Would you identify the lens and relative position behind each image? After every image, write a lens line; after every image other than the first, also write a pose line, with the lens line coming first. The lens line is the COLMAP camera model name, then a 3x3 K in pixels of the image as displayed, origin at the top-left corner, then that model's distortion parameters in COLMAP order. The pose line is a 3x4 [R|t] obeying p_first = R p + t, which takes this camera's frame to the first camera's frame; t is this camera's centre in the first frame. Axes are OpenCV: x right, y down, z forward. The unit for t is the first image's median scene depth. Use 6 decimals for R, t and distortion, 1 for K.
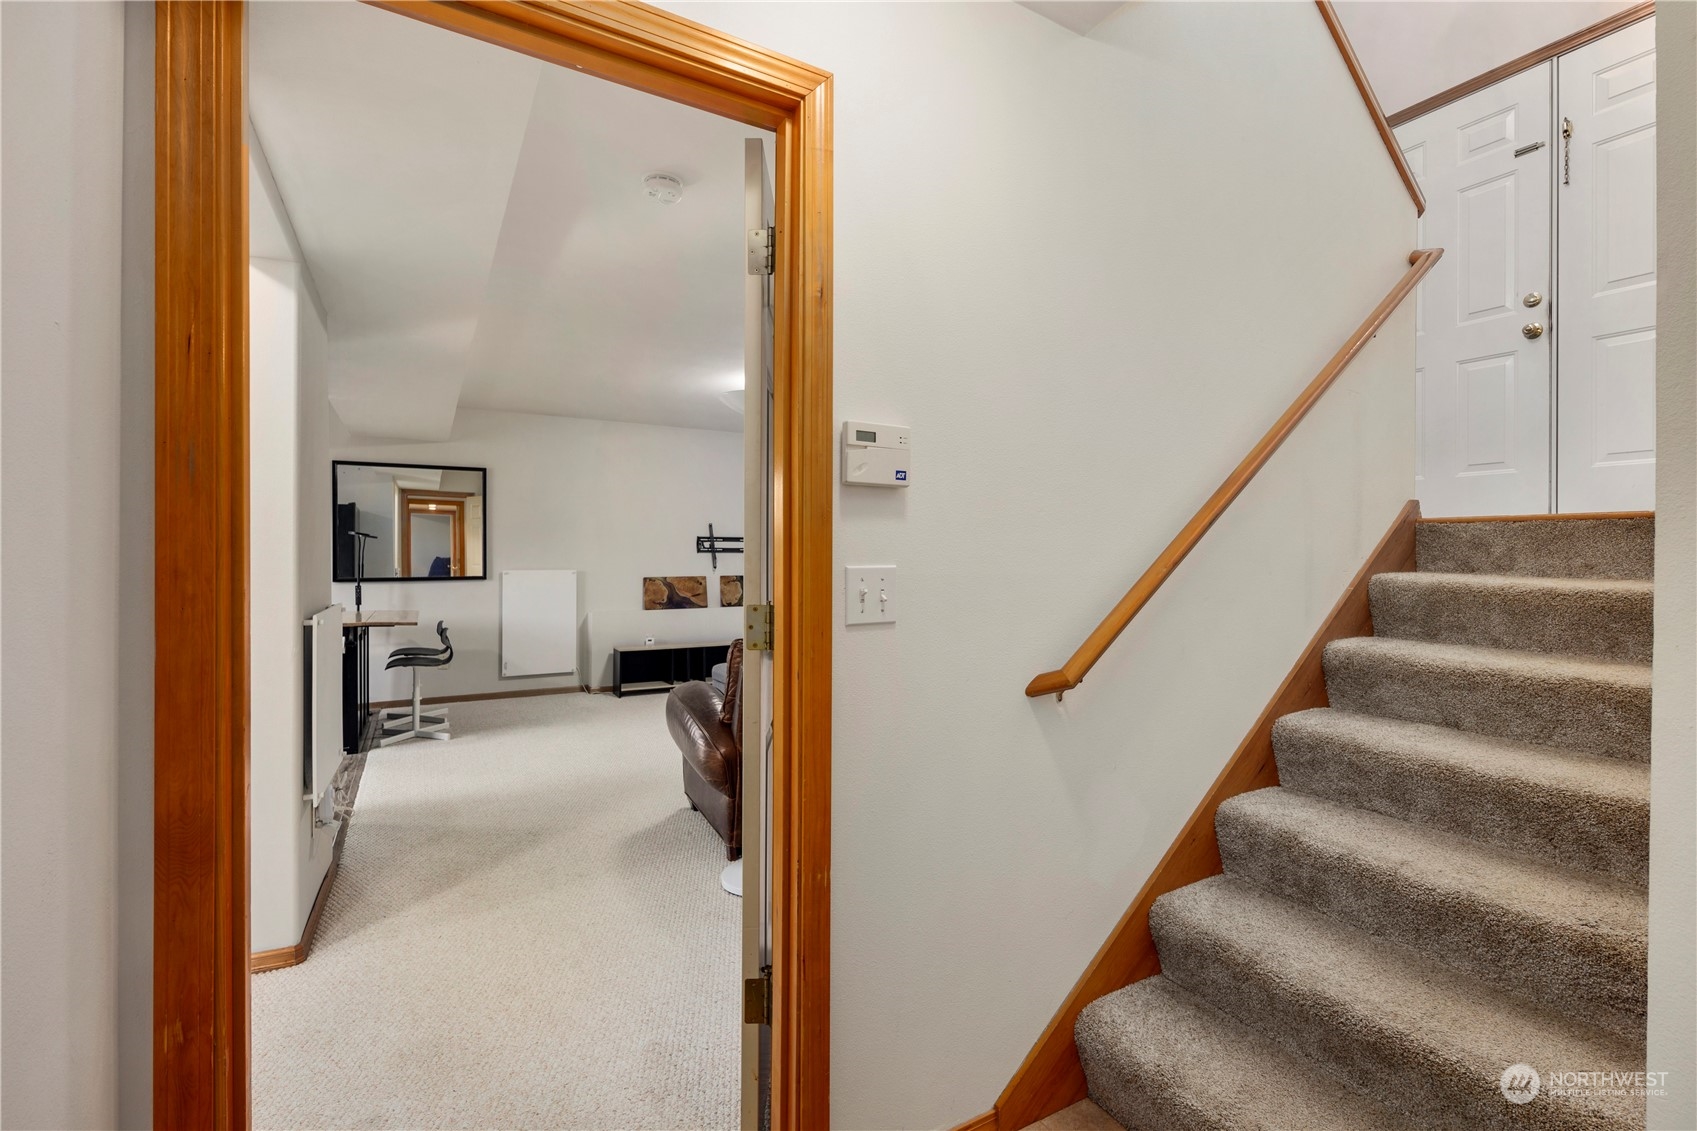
lens RADIAL K [[741.9, 0, 853.4], [0, 741.9, 564.7], [0, 0, 1]] dist [0.003910, -0.001743]
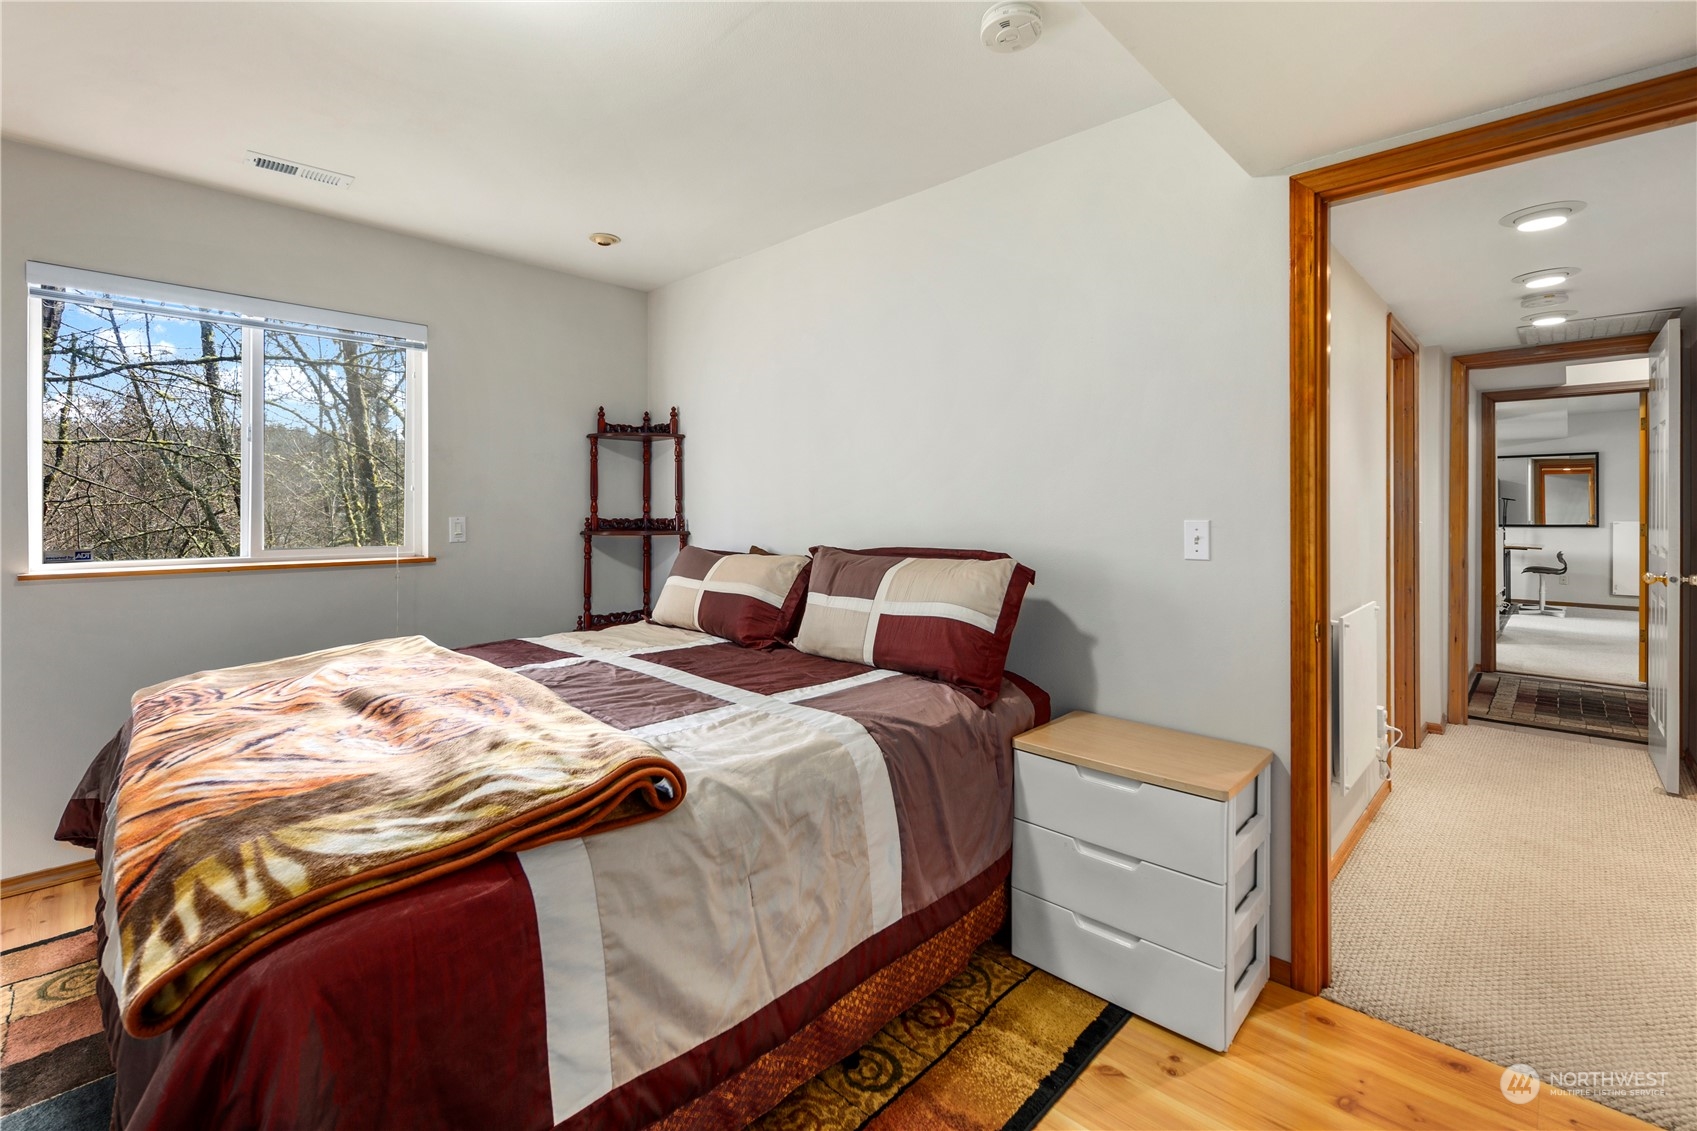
lens RADIAL K [[741.9, 0, 872.5], [0, 741.9, 523.4], [0, 0, 1]] dist [0.003910, -0.001743]
pose [[0.292320, 0.006359, -0.956299, 0.440993], [-0.006252, 0.999969, 0.004739, 0.012479], [0.956300, 0.004594, 0.292351, -0.721001]]
